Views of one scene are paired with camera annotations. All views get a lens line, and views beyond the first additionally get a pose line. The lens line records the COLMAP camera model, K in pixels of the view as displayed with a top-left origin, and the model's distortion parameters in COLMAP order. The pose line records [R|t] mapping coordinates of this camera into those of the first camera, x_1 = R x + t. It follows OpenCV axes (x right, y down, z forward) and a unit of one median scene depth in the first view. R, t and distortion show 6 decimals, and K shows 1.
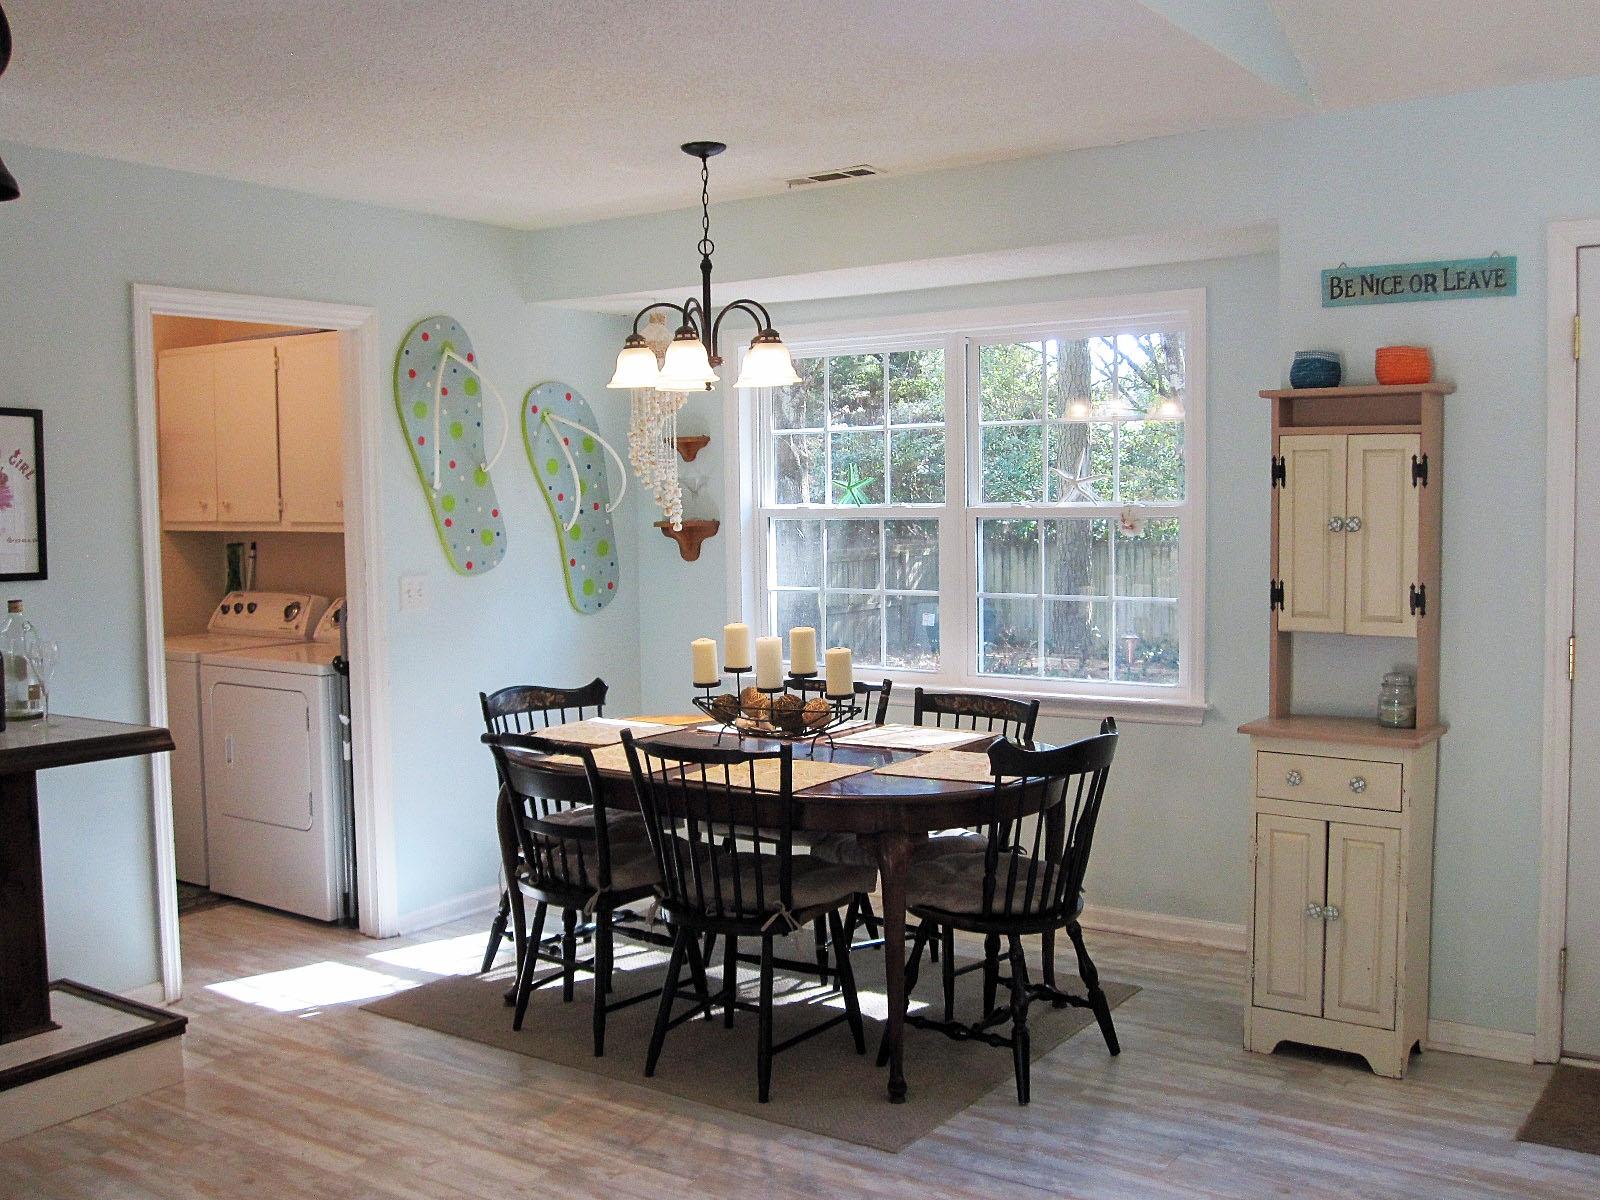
lens RADIAL K [[1584.6, 0, 795.9], [0, 1584.6, 587.8], [0, 0, 1]] dist [-0.065958, 0.000000]
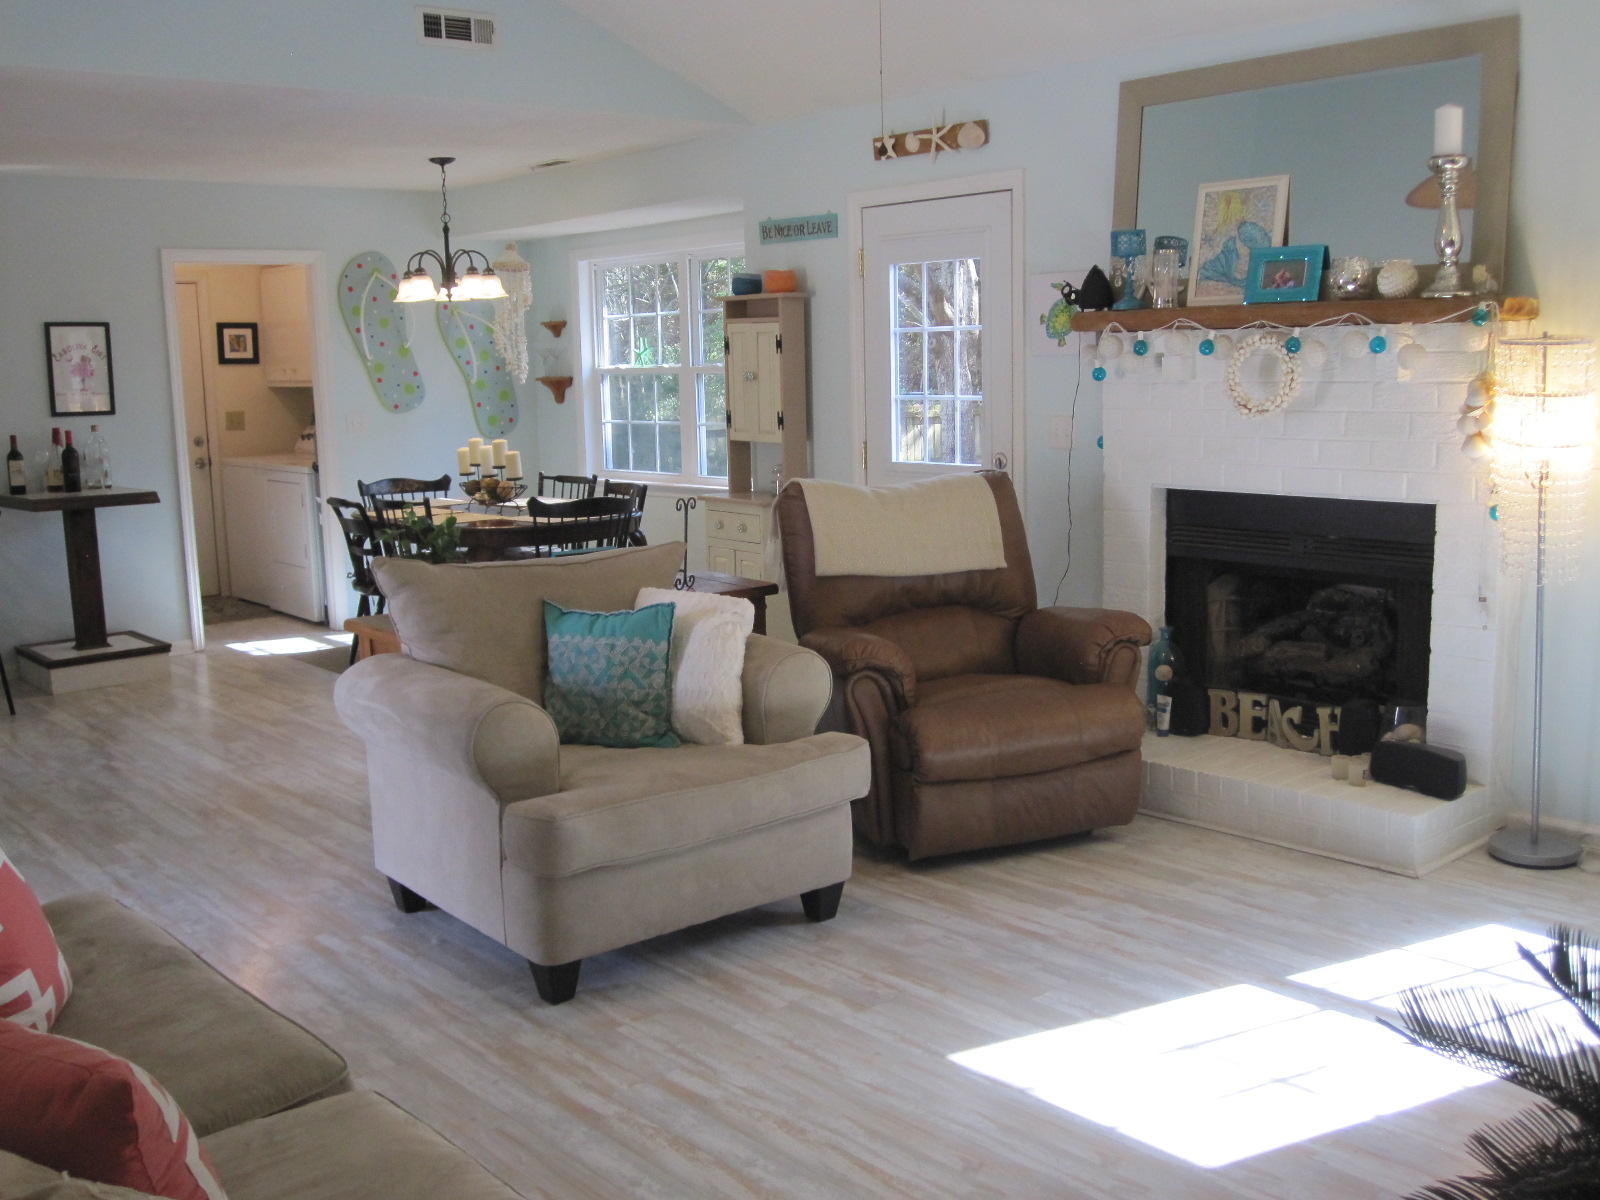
lens RADIAL K [[1584.6, 0, 796.8], [0, 1584.6, 592.7], [0, 0, 1]] dist [-0.065958, 0.000000]
pose [[0.969110, 0.025017, -0.245357, 0.576529], [-0.001424, 0.995393, 0.095867, 0.019627], [0.246625, -0.092556, 0.964681, -0.460699]]
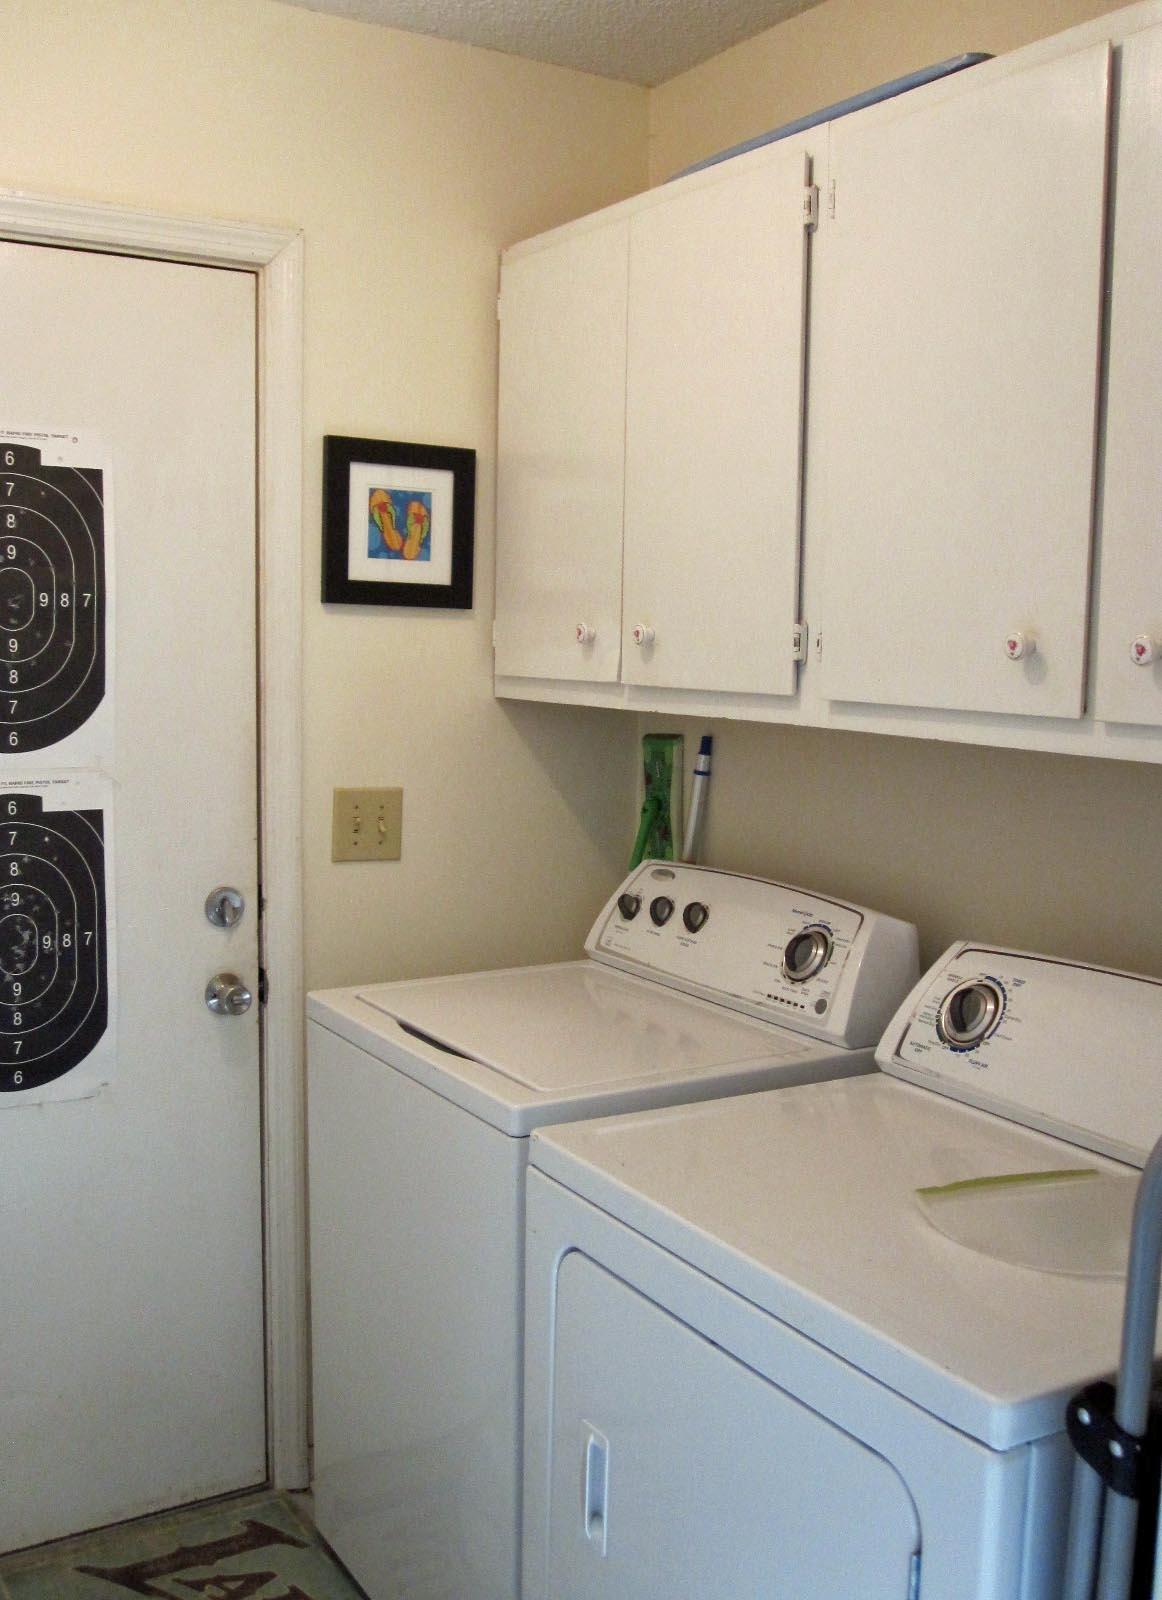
lens RADIAL K [[1571.4, 0, 572.6], [0, 1571.4, 805.3], [0, 0, 1]] dist [-0.088457, 0.000000]
pose [[0.918993, 0.069690, -0.388065, -0.262925], [-0.051243, 0.997018, 0.057697, -0.038829], [0.390929, -0.033137, 0.919824, 0.738740]]
